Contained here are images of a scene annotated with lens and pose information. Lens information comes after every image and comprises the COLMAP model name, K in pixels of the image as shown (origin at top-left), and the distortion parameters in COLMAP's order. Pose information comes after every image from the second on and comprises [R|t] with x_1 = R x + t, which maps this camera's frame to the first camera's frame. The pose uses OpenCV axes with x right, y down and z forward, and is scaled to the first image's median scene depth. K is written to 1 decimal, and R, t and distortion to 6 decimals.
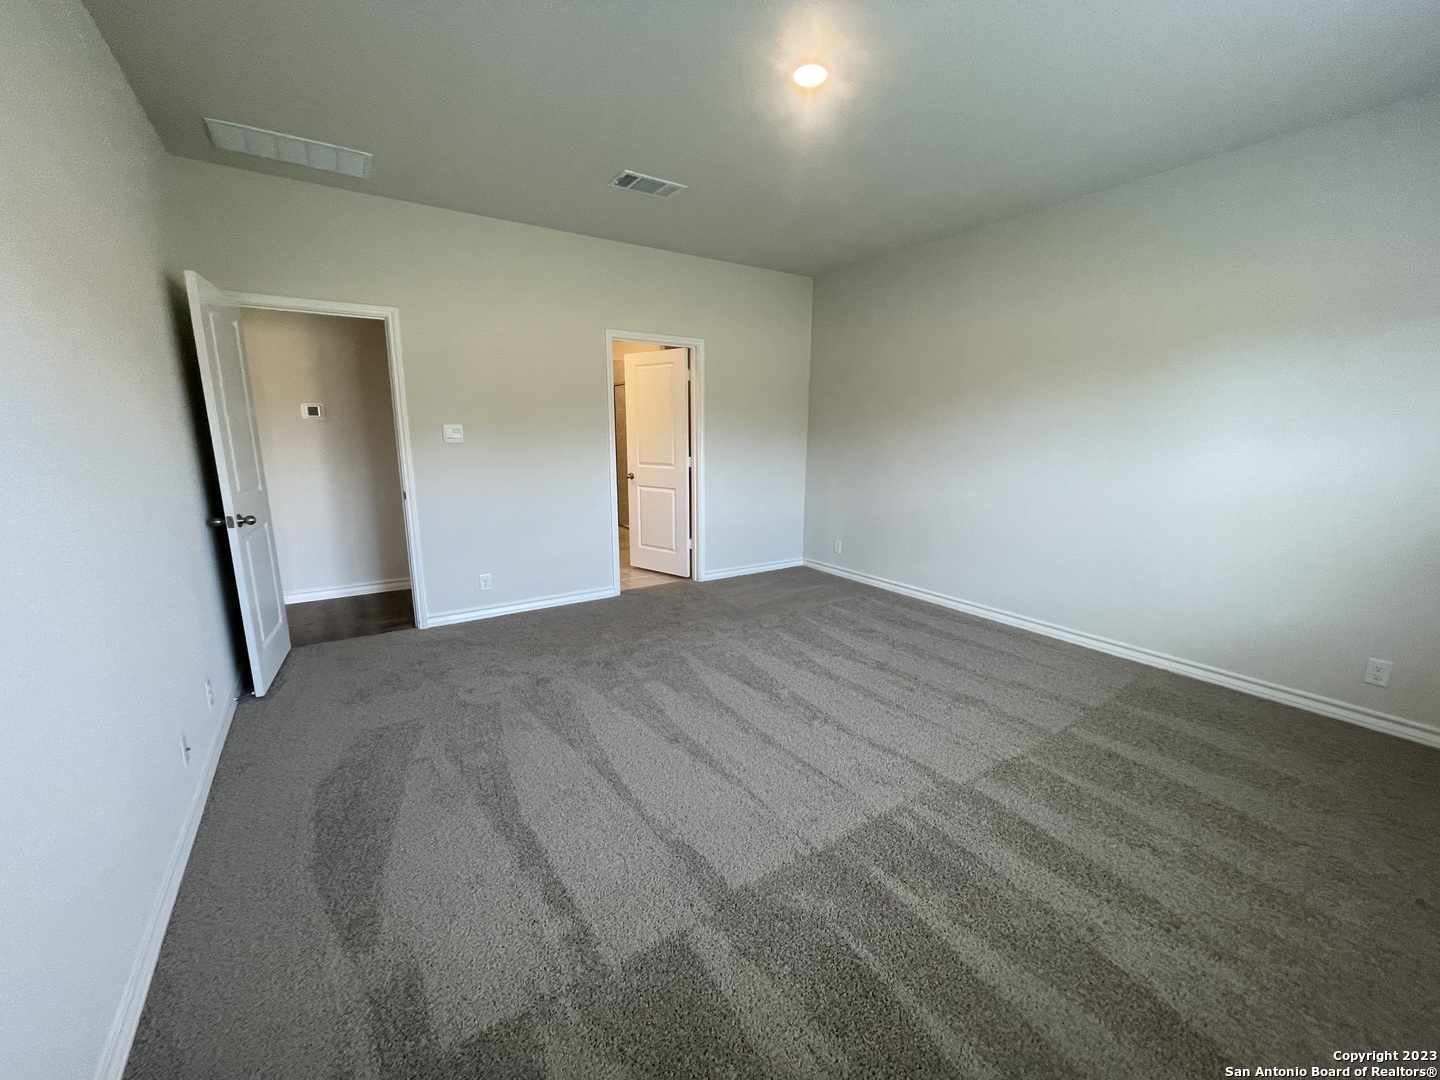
lens RADIAL K [[578.8, 0, 720.0], [0, 578.8, 540.0], [0, 0, 1]] dist [-0.002238, 0.000377]
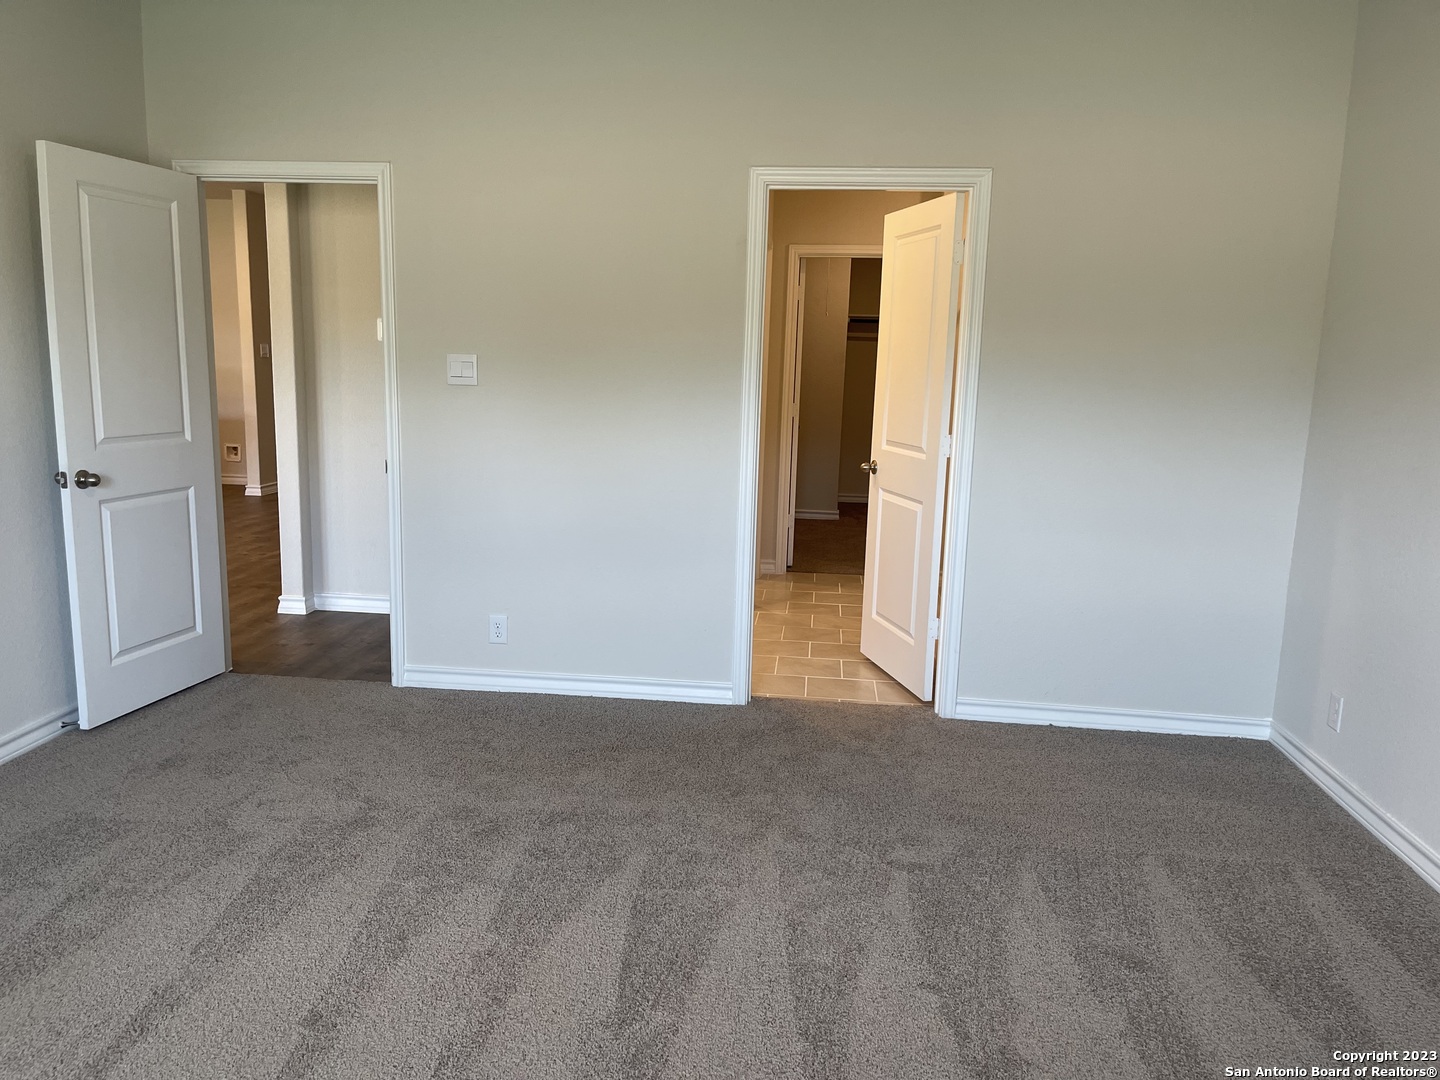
lens RADIAL K [[1090.3, 0, 720.0], [0, 1090.3, 540.0], [0, 0, 1]] dist [0.032145, -0.004390]
pose [[0.762350, 0.123604, -0.635251, 0.461355], [-0.143971, 0.989385, 0.019734, -0.071147], [0.630947, 0.076413, 0.772054, 0.319388]]
